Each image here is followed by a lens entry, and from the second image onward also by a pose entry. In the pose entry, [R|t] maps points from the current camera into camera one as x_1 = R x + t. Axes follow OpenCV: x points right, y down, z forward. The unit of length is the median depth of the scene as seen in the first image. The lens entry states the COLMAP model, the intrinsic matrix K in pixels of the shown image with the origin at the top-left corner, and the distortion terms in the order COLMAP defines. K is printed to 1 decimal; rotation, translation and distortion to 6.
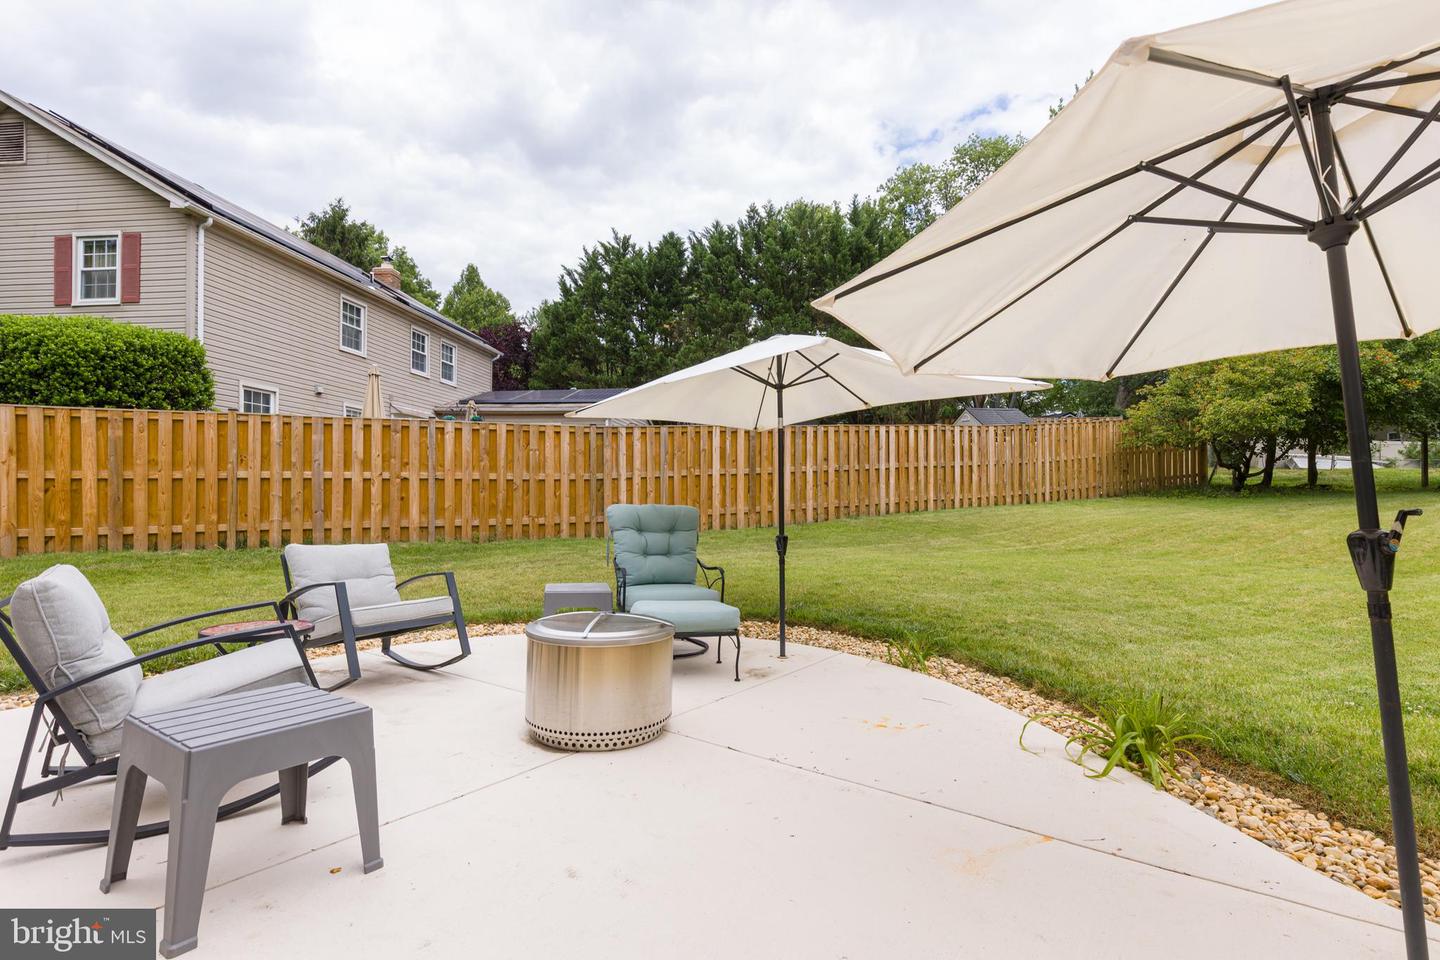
lens RADIAL K [[685.9, 0, 721.3], [0, 685.9, 485.4], [0, 0, 1]] dist [-0.002910, -0.000480]
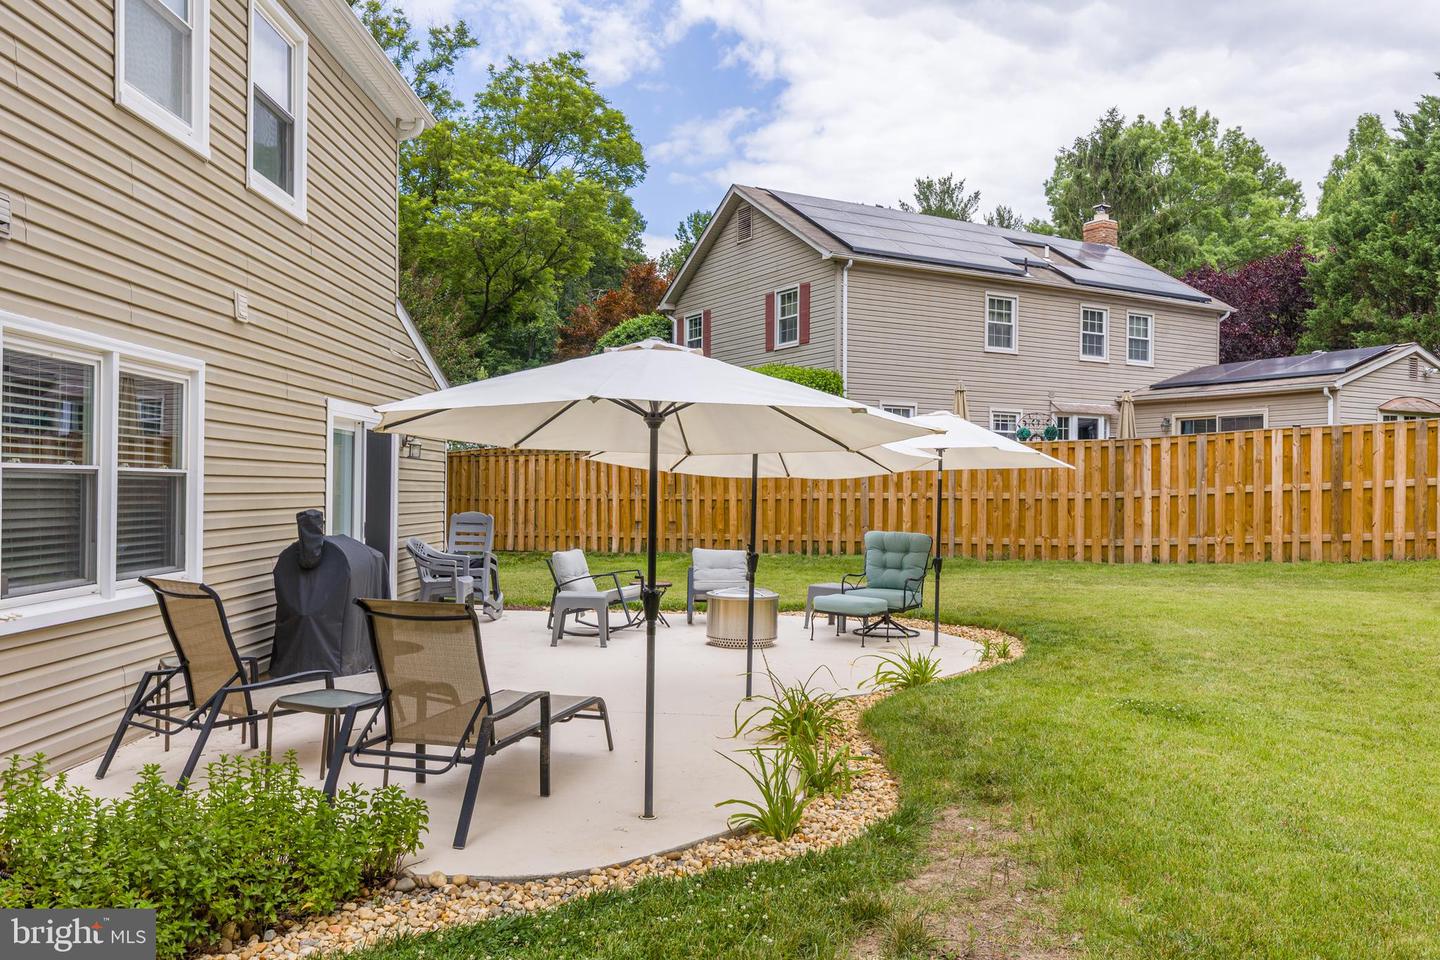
lens RADIAL K [[1132.2, 0, 721.8], [0, 1132.2, 483.5], [0, 0, 1]] dist [-0.000080, 0.001156]
pose [[0.579674, -0.004009, -0.814839, 0.700936], [0.009373, 0.999955, 0.001747, -0.034403], [0.814795, -0.008650, 0.579685, -0.268351]]
